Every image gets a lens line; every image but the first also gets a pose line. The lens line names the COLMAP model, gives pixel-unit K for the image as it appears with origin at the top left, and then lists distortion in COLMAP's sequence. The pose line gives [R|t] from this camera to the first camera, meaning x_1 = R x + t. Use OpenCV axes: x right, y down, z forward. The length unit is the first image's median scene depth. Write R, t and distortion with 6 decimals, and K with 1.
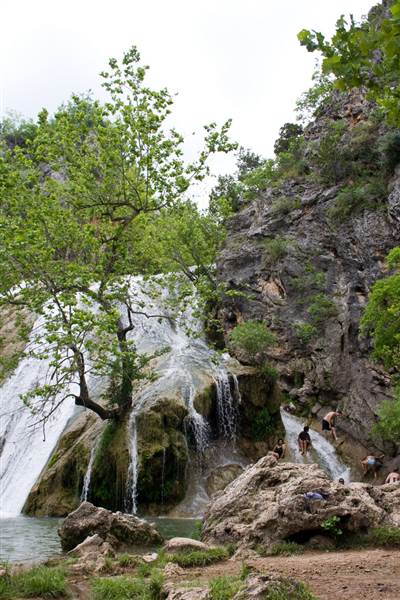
lens RADIAL K [[684.2, 0, 200.0], [0, 684.2, 300.0], [0, 0, 1]] dist [-0.098918, -0.001449]
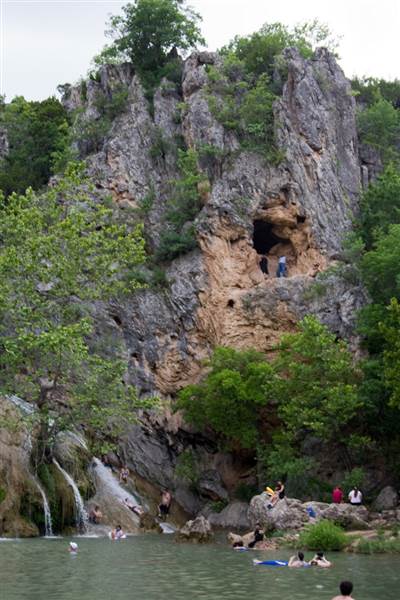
lens RADIAL K [[1178.8, 0, 200.0], [0, 1178.8, 300.0], [0, 0, 1]] dist [0.049664, -0.148666]
pose [[0.693444, 0.116197, 0.711080, -1.225887], [-0.156595, 0.987625, -0.008675, -0.115674], [-0.703288, -0.105336, 0.703058, -0.574225]]
